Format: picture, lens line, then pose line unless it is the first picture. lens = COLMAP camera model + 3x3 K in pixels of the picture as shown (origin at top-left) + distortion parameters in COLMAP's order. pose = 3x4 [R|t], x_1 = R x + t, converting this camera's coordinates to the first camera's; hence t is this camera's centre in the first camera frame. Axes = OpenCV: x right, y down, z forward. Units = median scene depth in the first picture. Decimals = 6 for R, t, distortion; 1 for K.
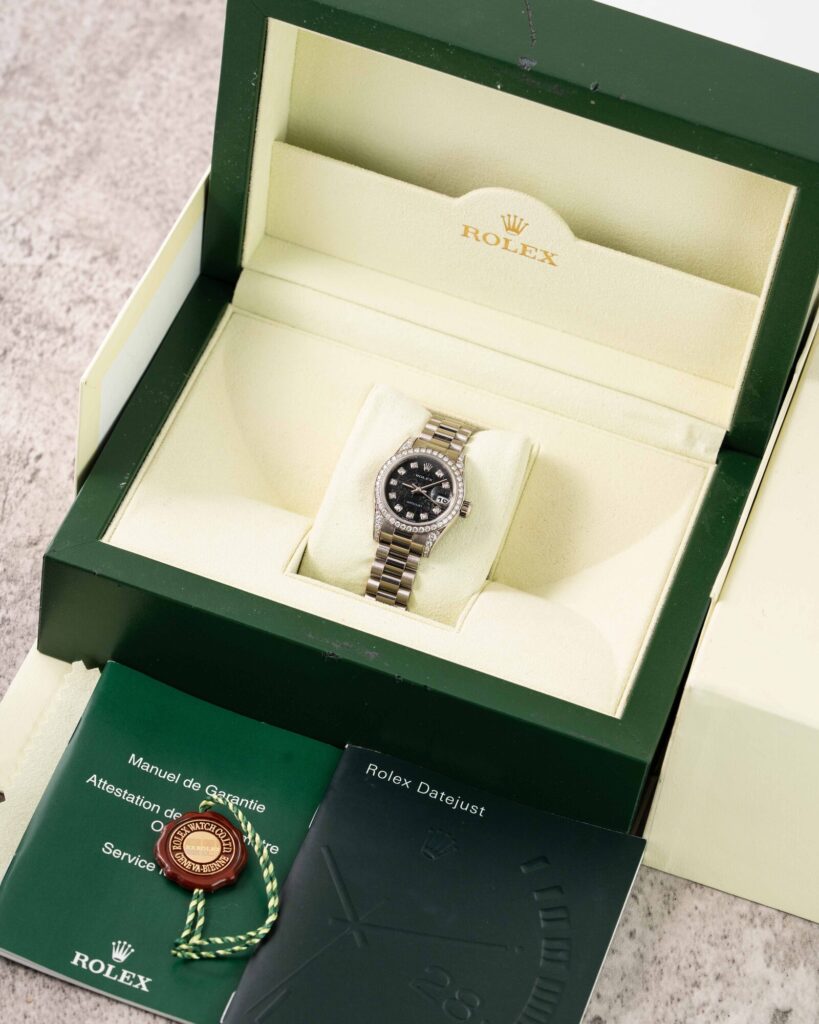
lens RADIAL K [[4299.1, 0, 409.5], [0, 4299.1, 512.0], [0, 0, 1]] dist [-0.152766, -7.608139]
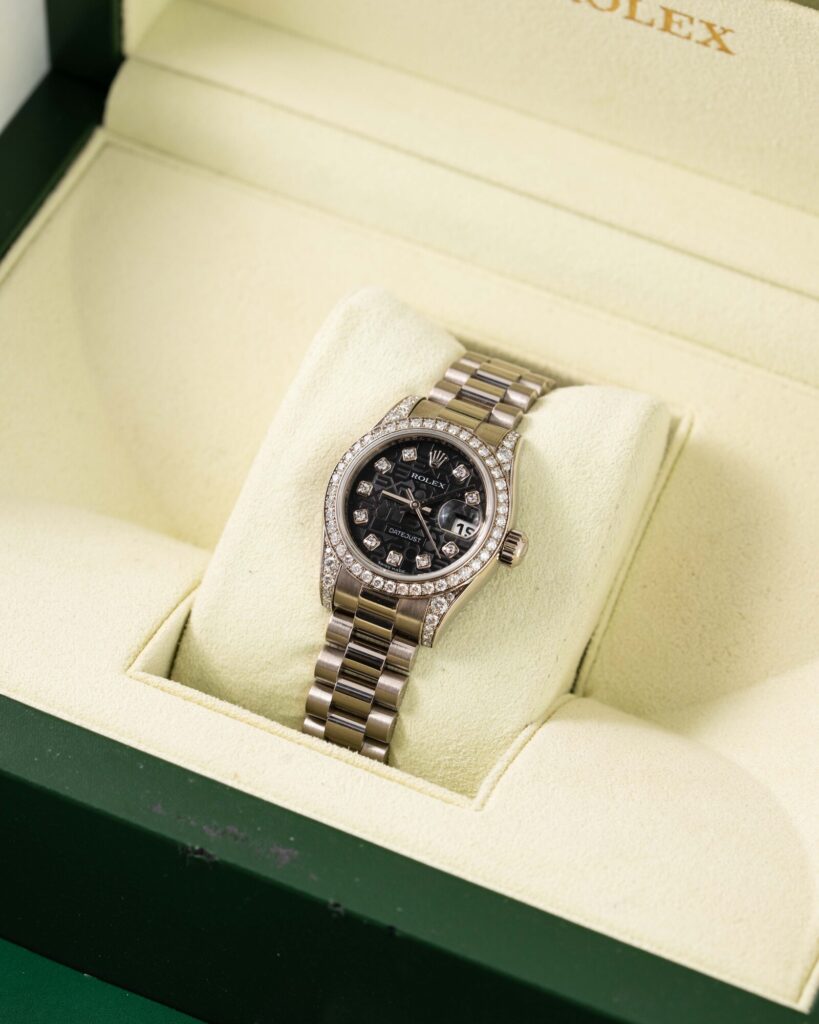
lens RADIAL K [[4299.1, 0, 409.5], [0, 4299.1, 512.0], [0, 0, 1]] dist [-0.152766, -7.608139]
pose [[0.992468, 0.026685, -0.119558, 0.058631], [-0.026186, 0.999641, 0.005745, -0.007159], [0.119669, -0.002571, 0.992811, 0.523281]]
